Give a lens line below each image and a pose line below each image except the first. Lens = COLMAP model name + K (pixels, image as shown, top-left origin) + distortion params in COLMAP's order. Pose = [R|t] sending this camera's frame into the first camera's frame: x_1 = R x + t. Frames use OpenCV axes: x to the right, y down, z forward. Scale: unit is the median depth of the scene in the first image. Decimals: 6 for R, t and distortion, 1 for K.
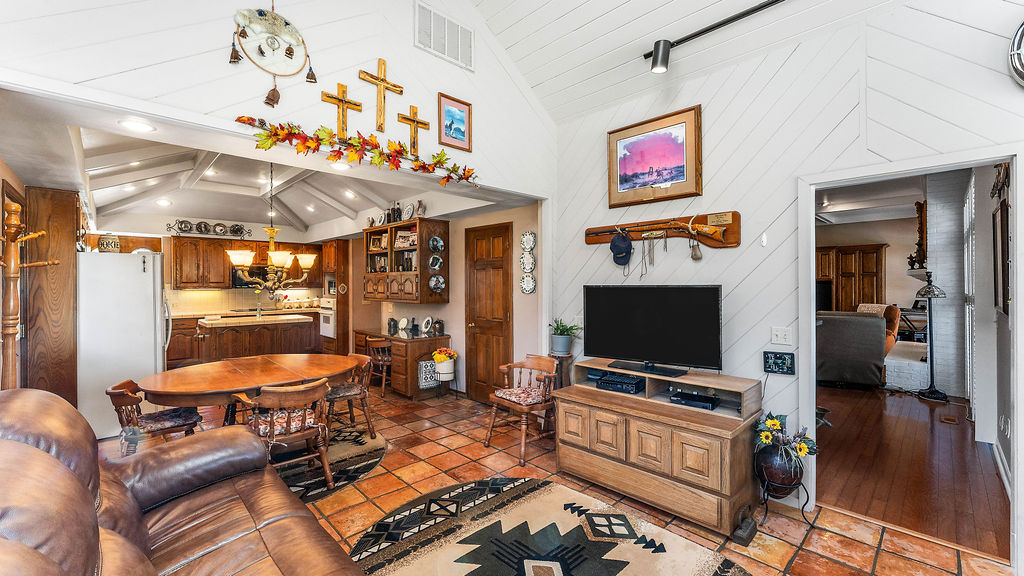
lens RADIAL K [[413.9, 0, 504.3], [0, 413.9, 285.5], [0, 0, 1]] dist [-0.001852, -0.000152]
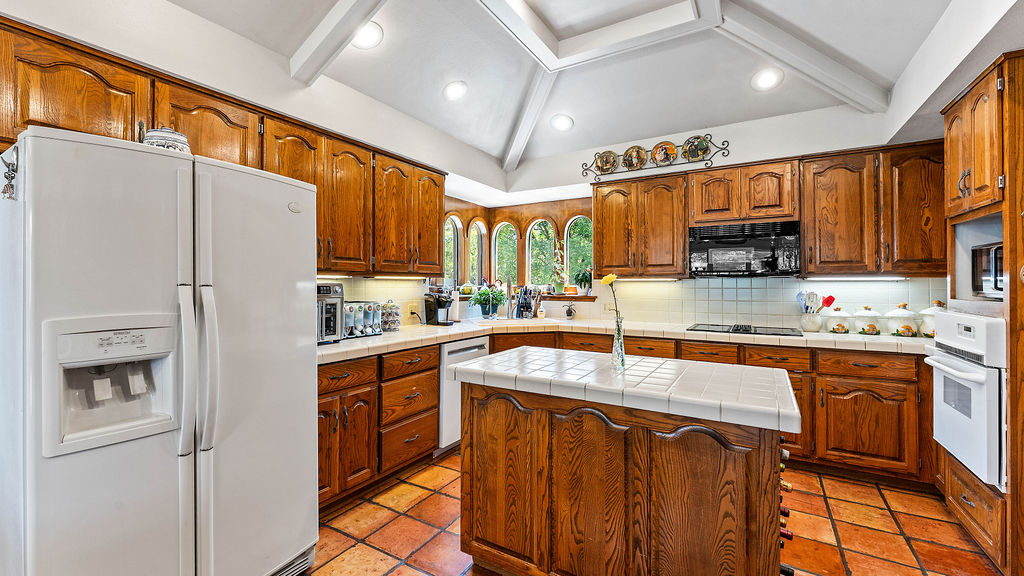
lens RADIAL K [[420.6, 0, 506.0], [0, 420.6, 280.7], [0, 0, 1]] dist [0.000041, -0.000197]
pose [[0.265644, -0.005513, -0.964055, -0.619197], [-0.005340, 0.999960, -0.007189, 0.035871], [0.964056, 0.007058, 0.265604, 1.616155]]
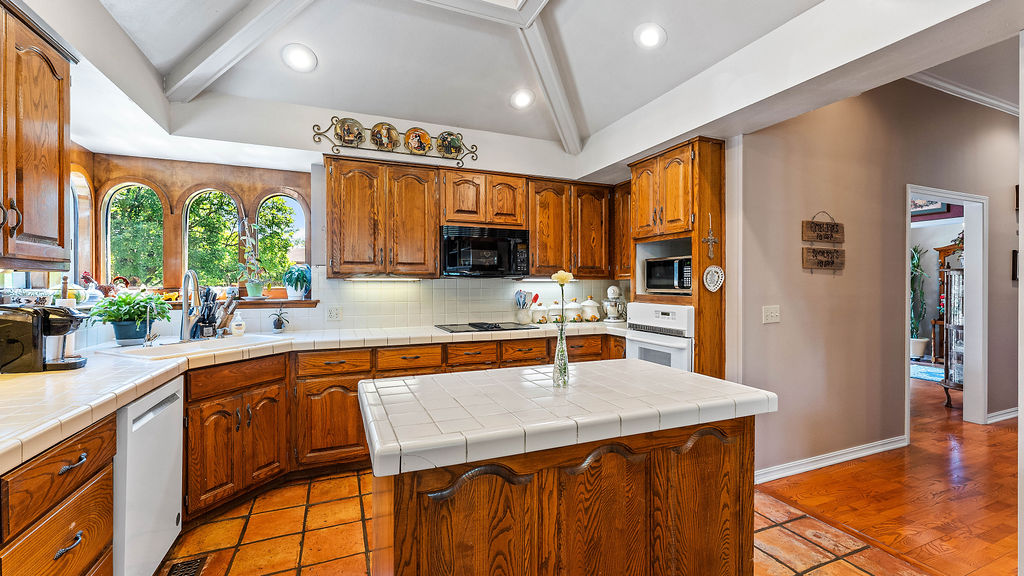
lens RADIAL K [[413.9, 0, 504.3], [0, 413.9, 285.5], [0, 0, 1]] dist [-0.001852, -0.000152]
pose [[0.930870, 0.000389, -0.365351, -1.029371], [-0.001425, 0.999996, -0.002566, 0.039423], [0.365348, 0.002910, 0.930866, 1.459186]]
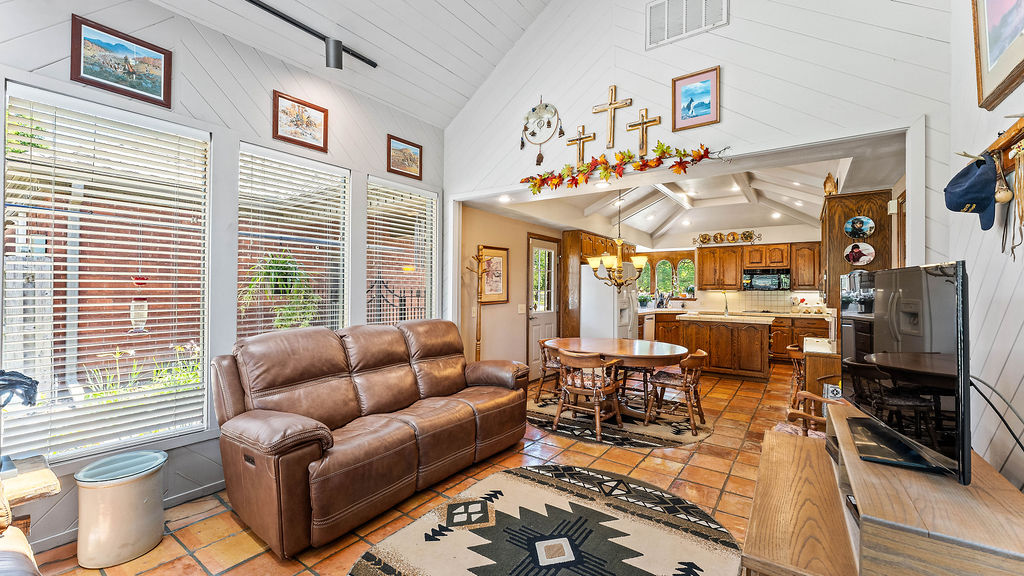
lens RADIAL K [[414.5, 0, 505.8], [0, 414.5, 288.5], [0, 0, 1]] dist [-0.000023, -0.000032]
pose [[0.186353, 0.002181, -0.982480, 0.705561], [-0.013236, 0.999912, -0.000291, 0.025516], [0.982394, 0.013058, 0.186365, 0.437199]]
